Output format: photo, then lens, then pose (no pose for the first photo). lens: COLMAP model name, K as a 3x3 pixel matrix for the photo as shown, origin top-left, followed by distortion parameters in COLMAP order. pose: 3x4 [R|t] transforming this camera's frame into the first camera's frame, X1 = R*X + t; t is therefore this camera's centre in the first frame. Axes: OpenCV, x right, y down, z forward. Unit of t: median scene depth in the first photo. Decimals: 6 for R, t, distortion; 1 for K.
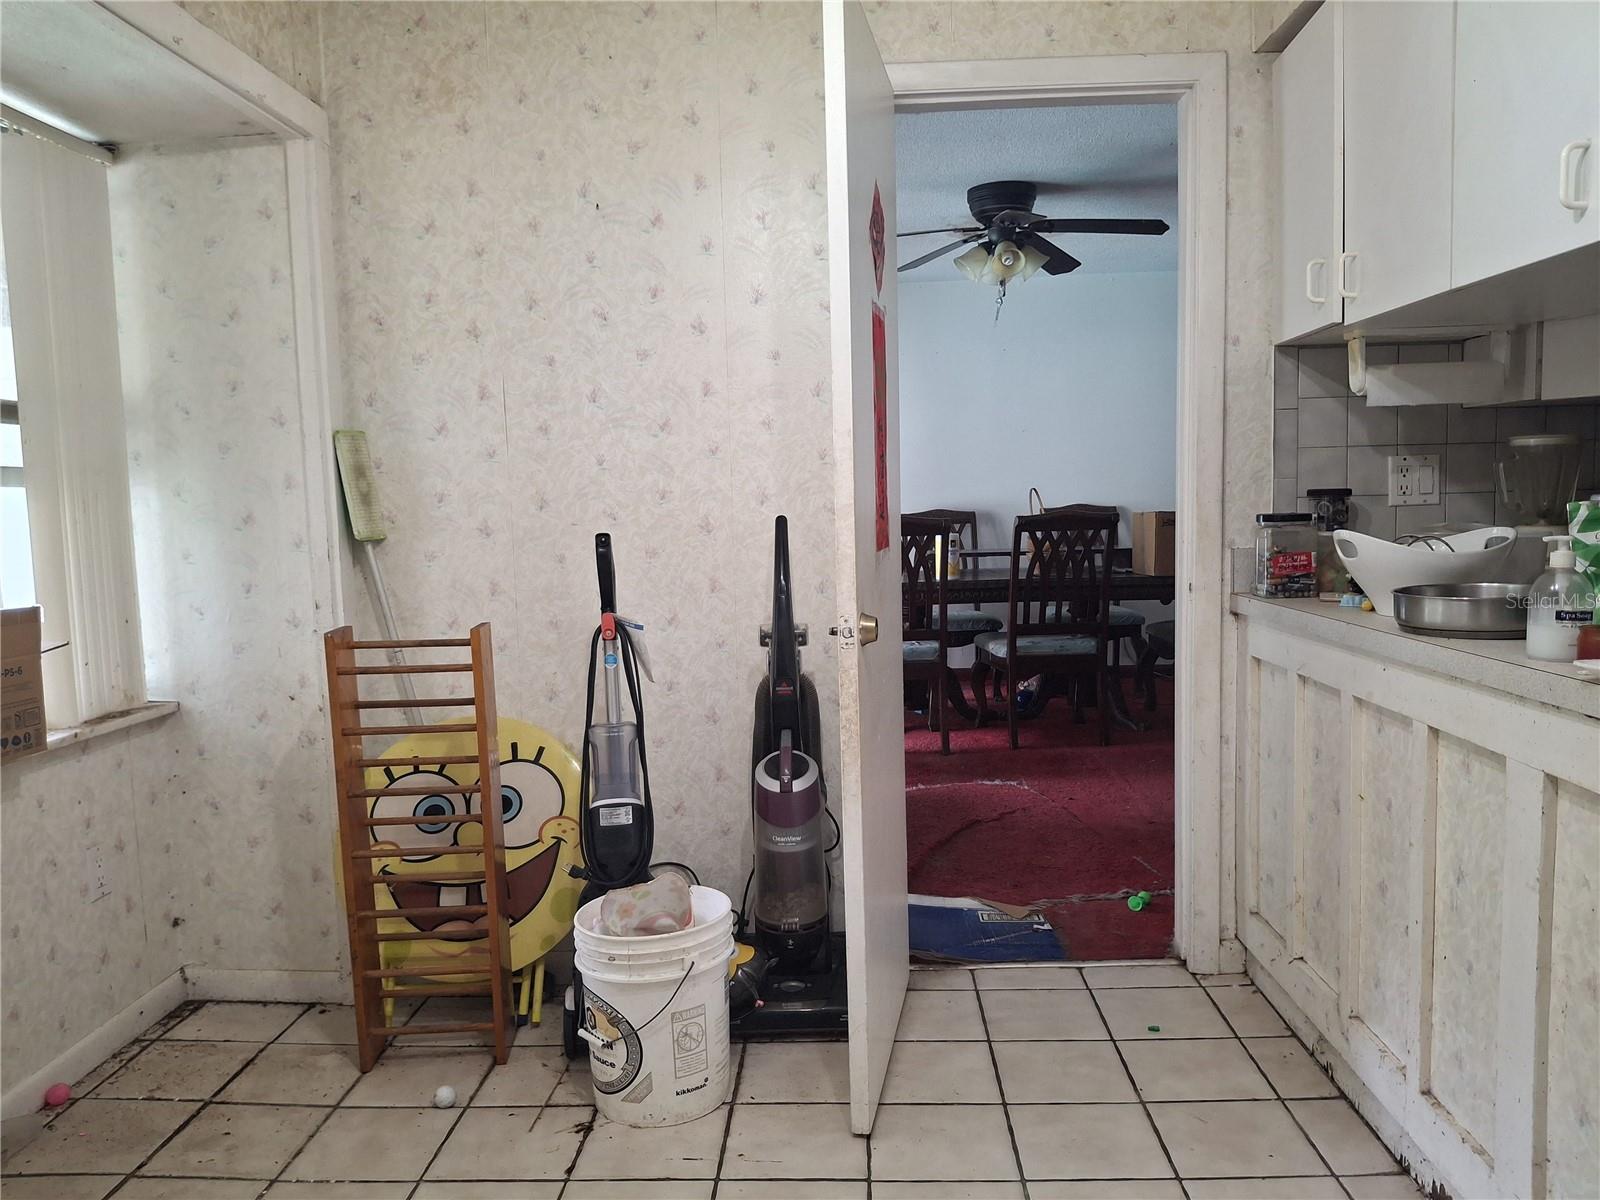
lens RADIAL K [[1177.1, 0, 813.3], [0, 1177.1, 604.2], [0, 0, 1]] dist [0.087457, -0.178128]
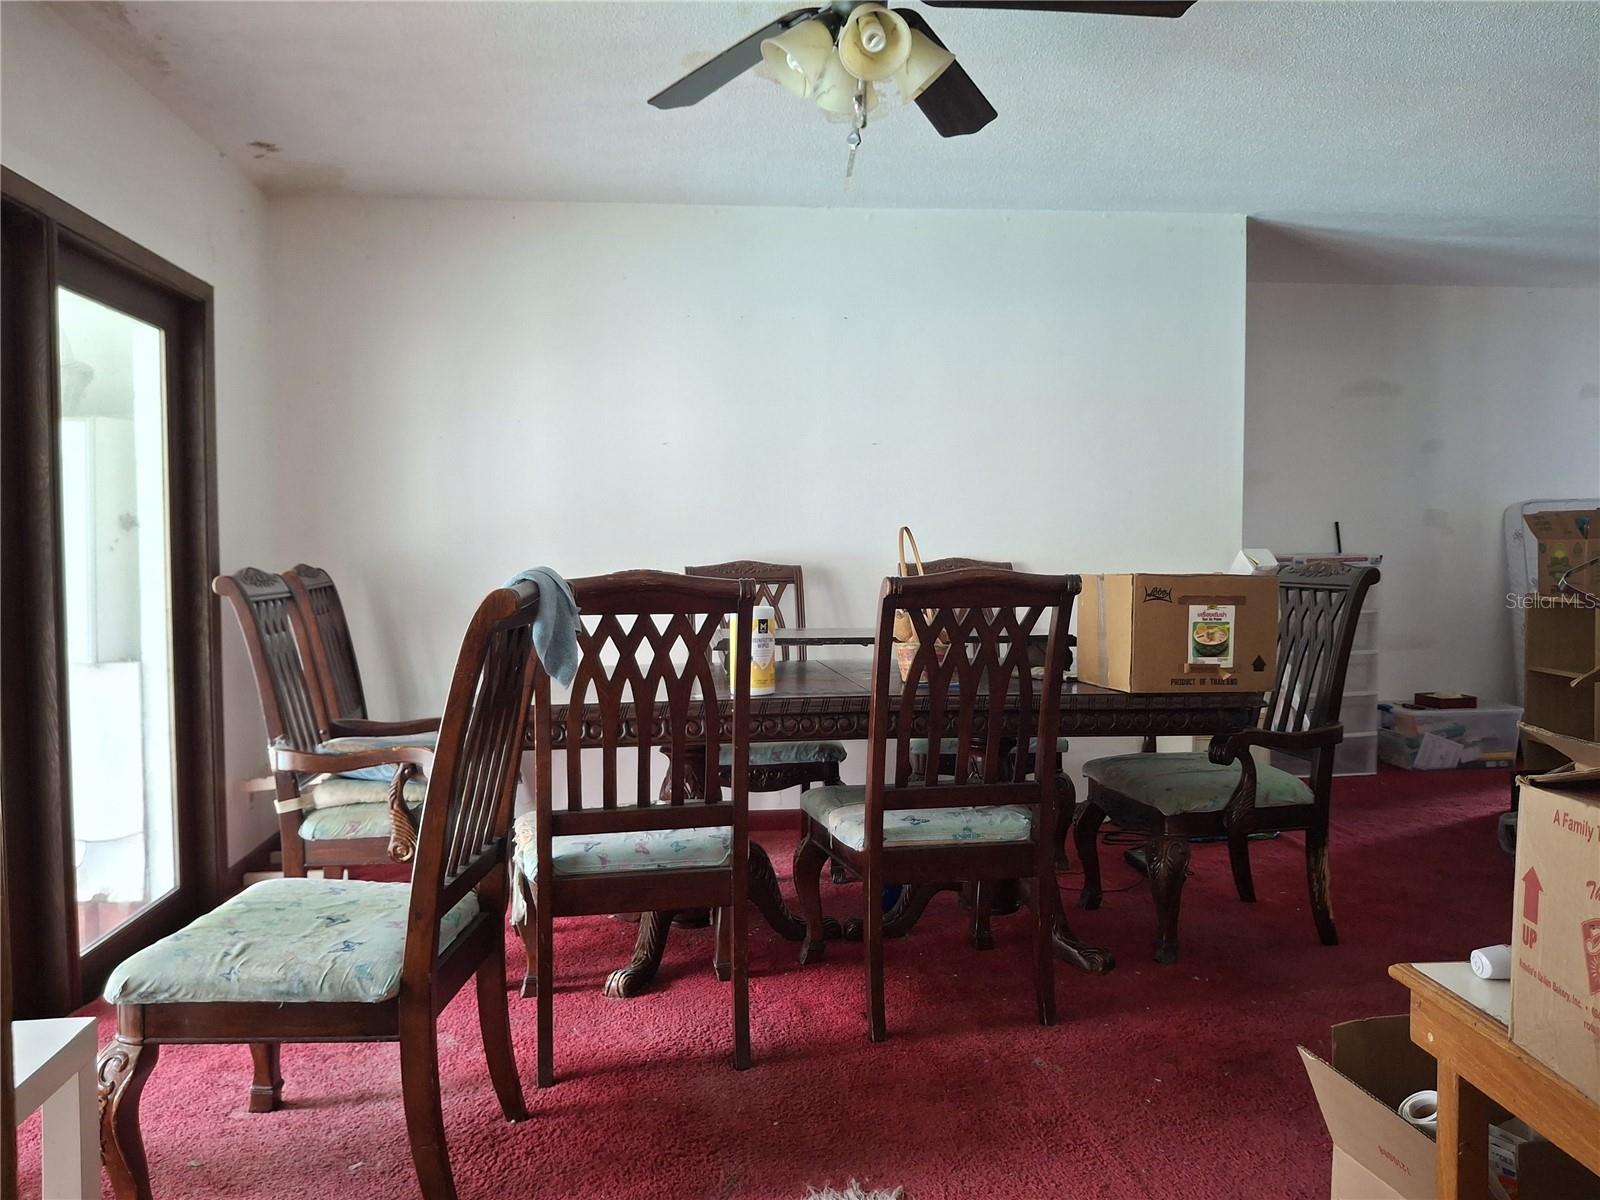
lens RADIAL K [[1199.5, 0, 797.1], [0, 1199.5, 608.3], [0, 0, 1]] dist [0.001625, 0.007875]
pose [[0.990246, 0.016180, 0.138391, 0.059689], [-0.010732, 0.999141, -0.040020, -0.038185], [-0.138919, 0.038145, 0.989569, 0.470348]]
